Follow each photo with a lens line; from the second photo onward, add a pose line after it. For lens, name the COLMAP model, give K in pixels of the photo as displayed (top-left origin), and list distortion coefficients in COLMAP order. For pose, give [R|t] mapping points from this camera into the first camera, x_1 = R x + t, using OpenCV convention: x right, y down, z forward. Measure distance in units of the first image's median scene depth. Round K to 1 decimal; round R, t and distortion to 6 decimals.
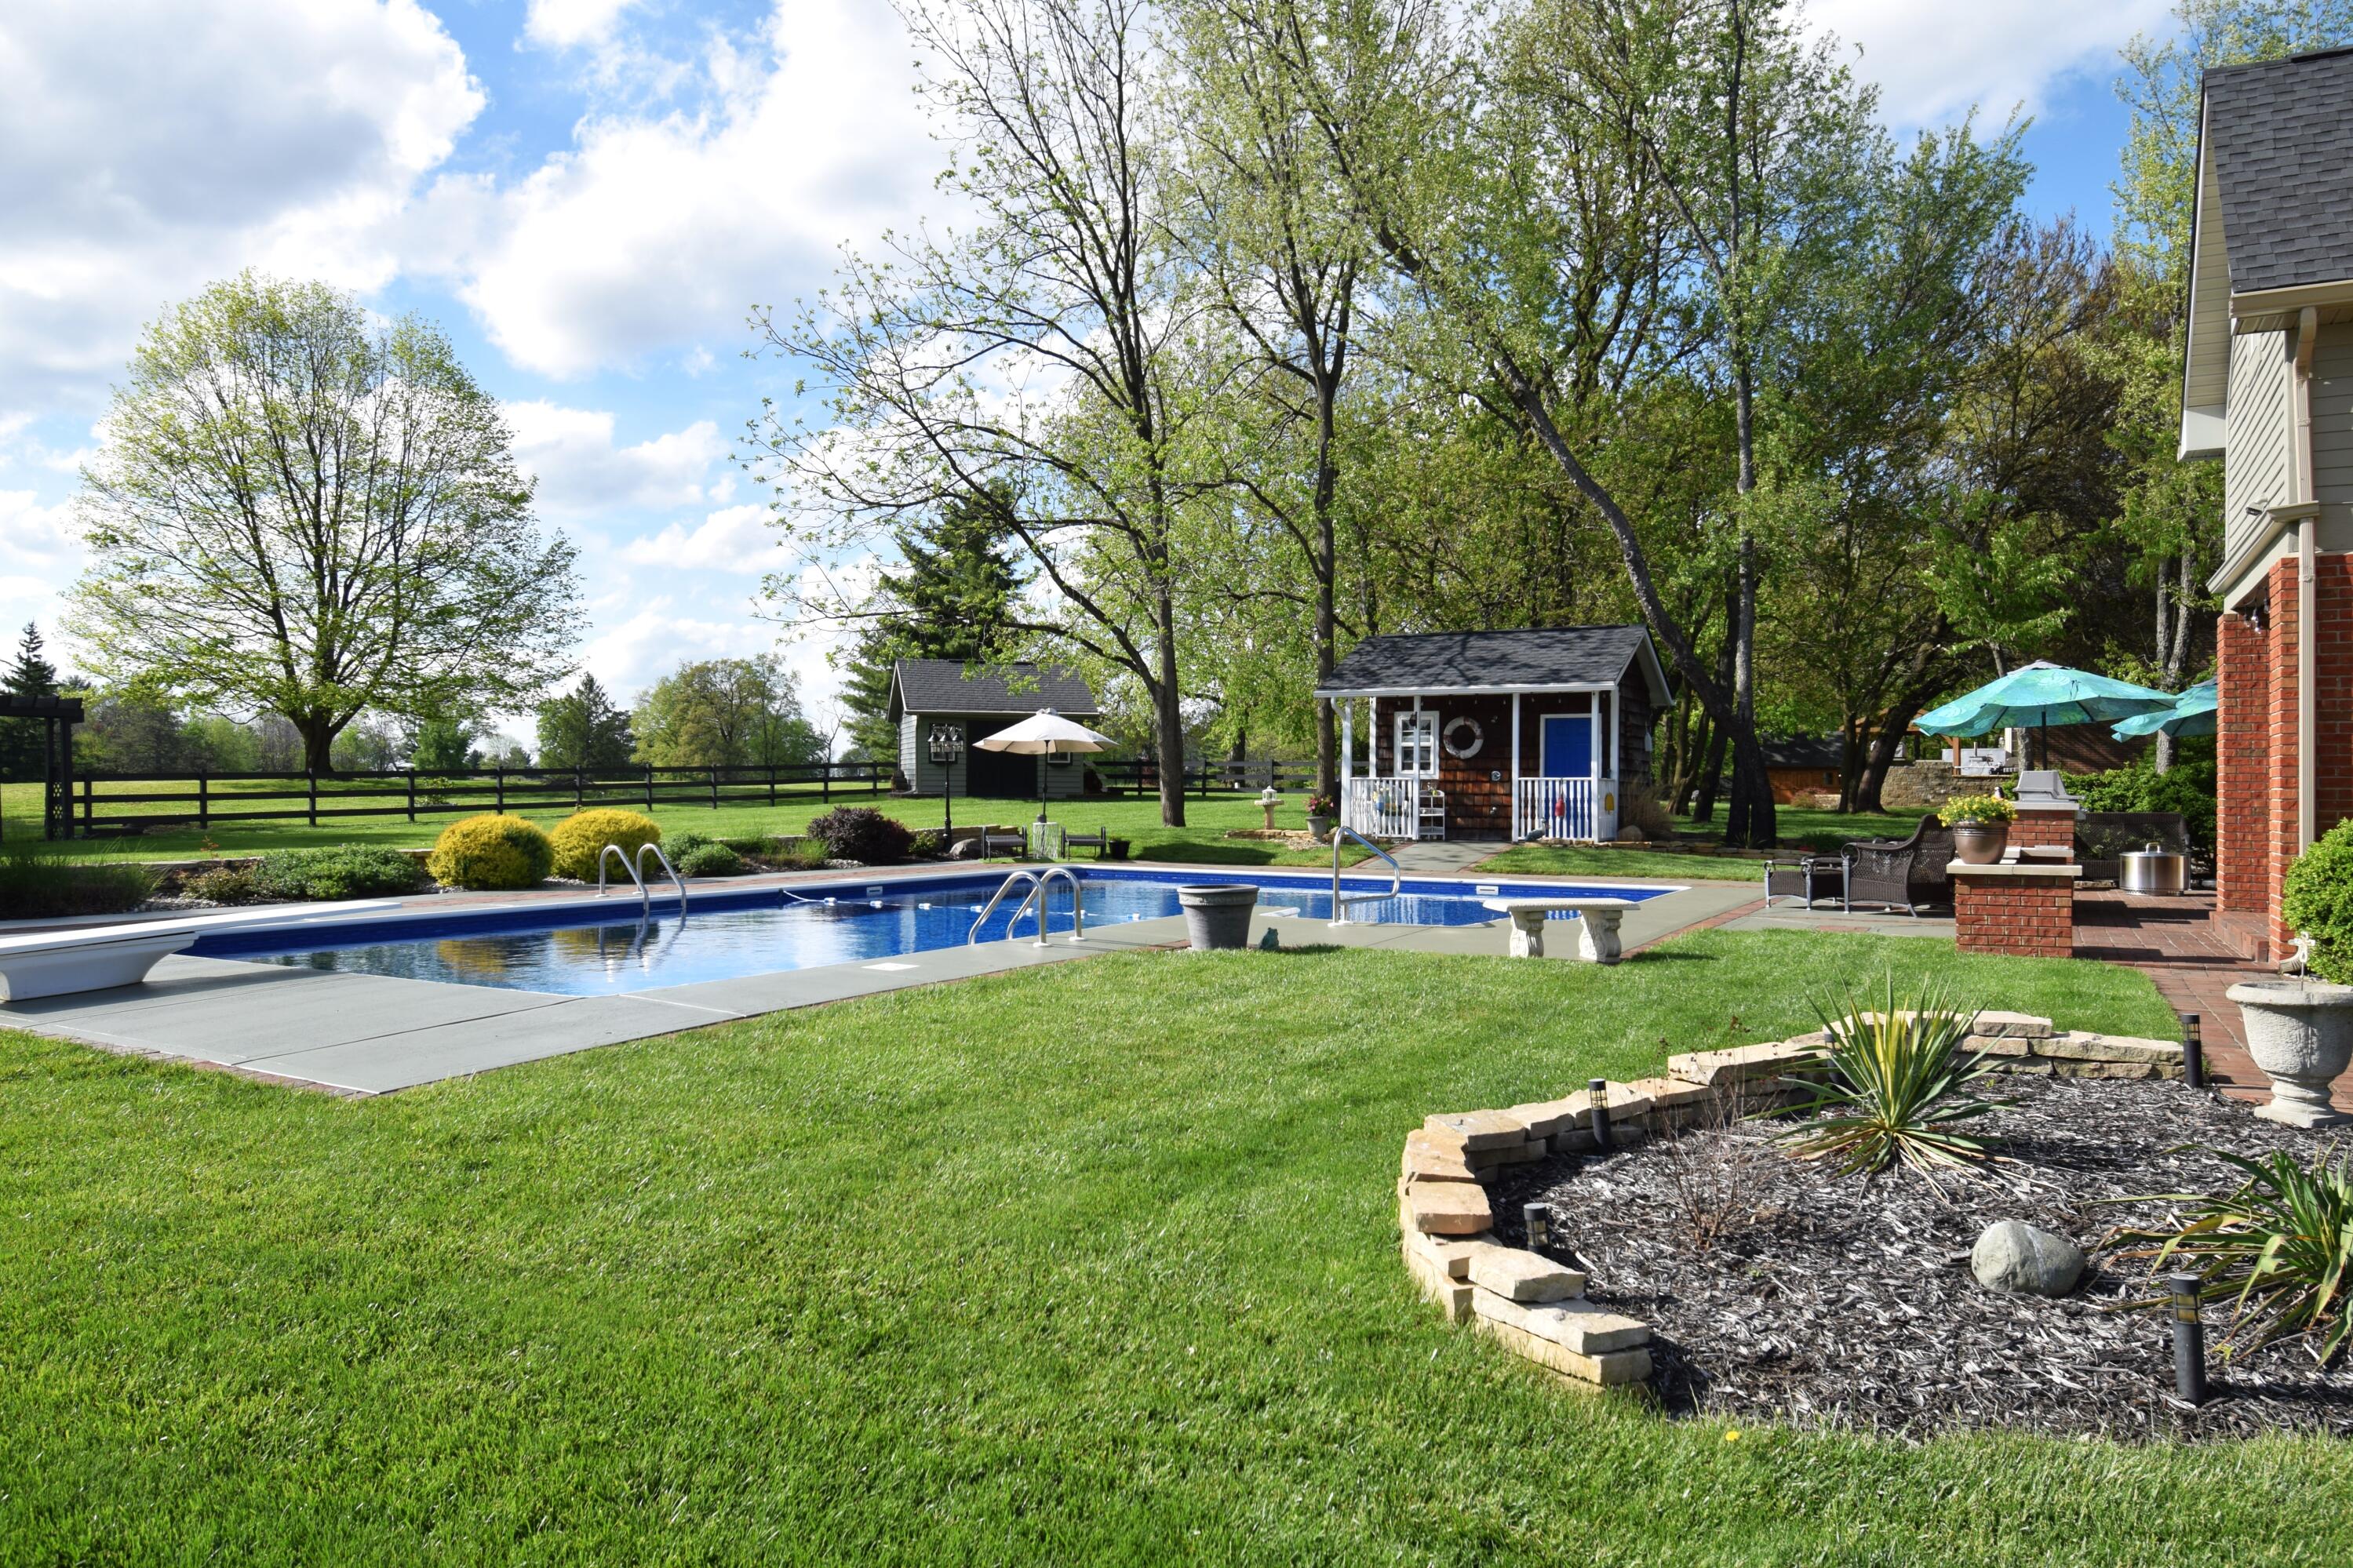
lens RADIAL K [[1520.3, 0, 1176.5], [0, 1520.3, 780.2], [0, 0, 1]] dist [-0.028485, -0.002211]
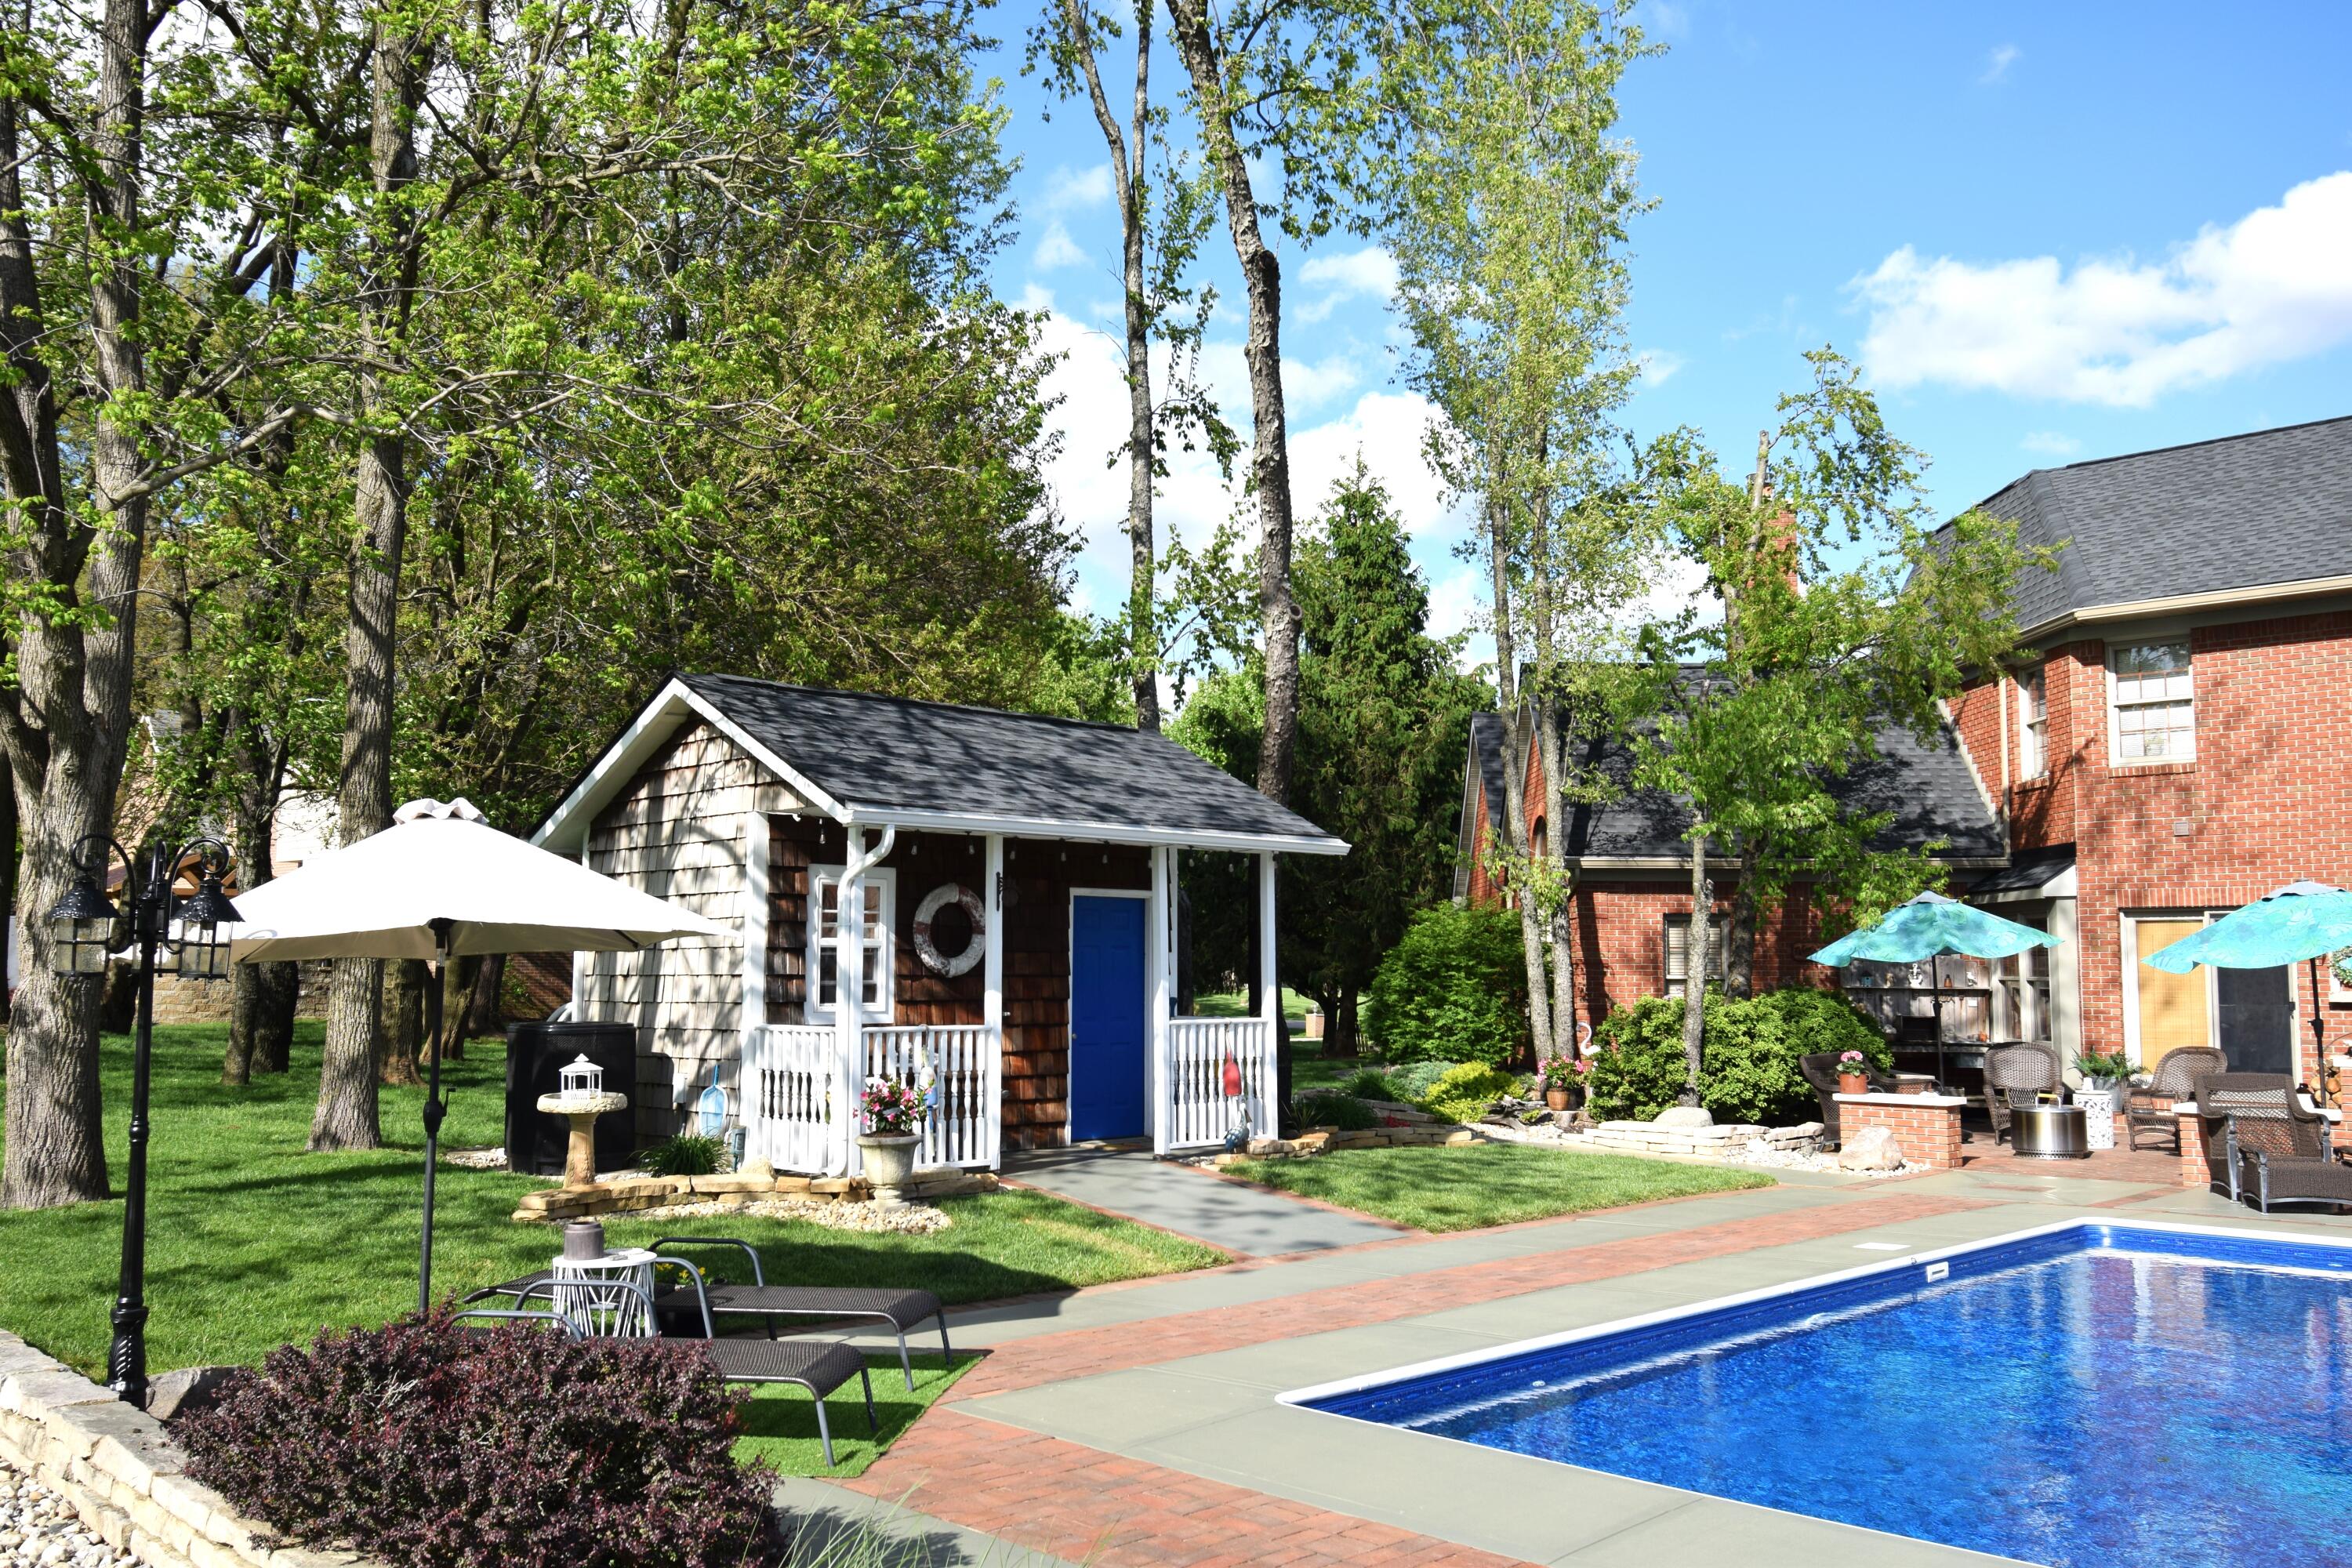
lens RADIAL K [[1965.6, 0, 1157.5], [0, 1965.6, 798.1], [0, 0, 1]] dist [-0.027424, 0.015407]
pose [[0.285711, 0.078906, 0.955062, -0.363999], [-0.007659, 0.996761, -0.080059, -0.020973], [-0.958285, 0.015559, 0.285390, 0.775386]]
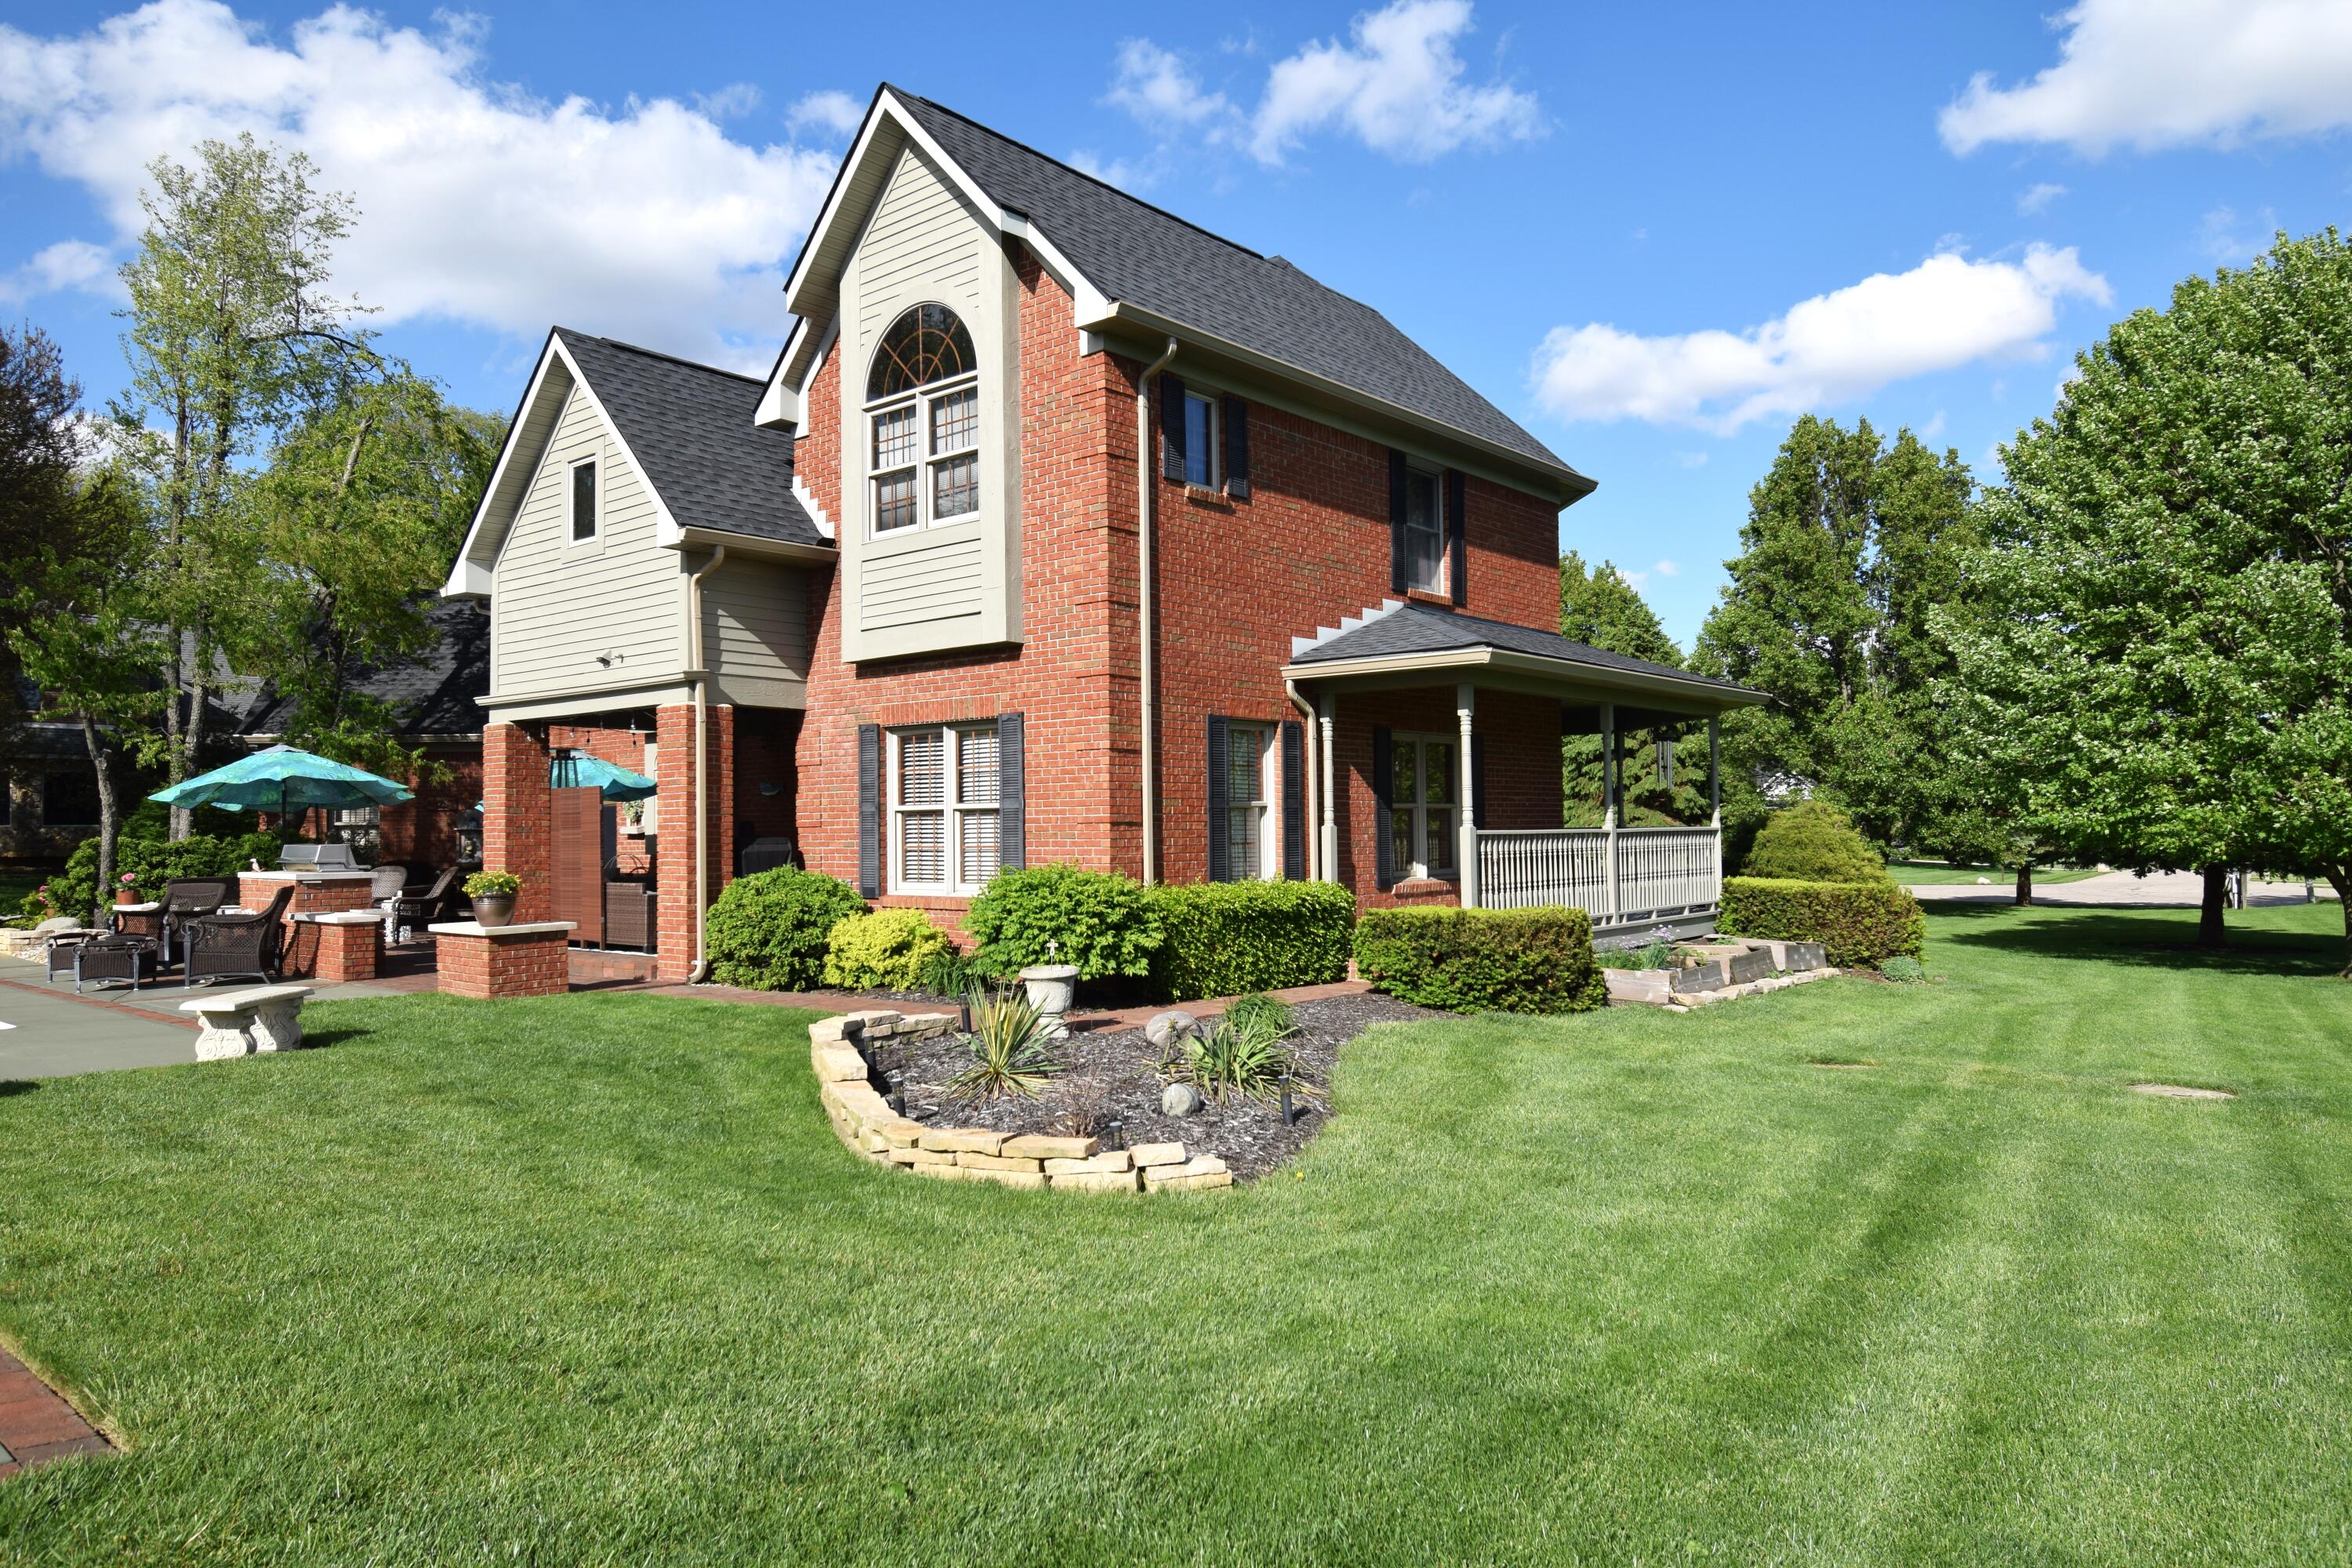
lens RADIAL K [[1519.9, 0, 1175.6], [0, 1519.9, 784.0], [0, 0, 1]] dist [-0.028485, -0.002211]
pose [[0.169964, 0.021512, 0.985215, -0.246712], [0.007406, 0.999706, -0.023106, -0.011867], [-0.985422, 0.011224, 0.169755, 0.099528]]
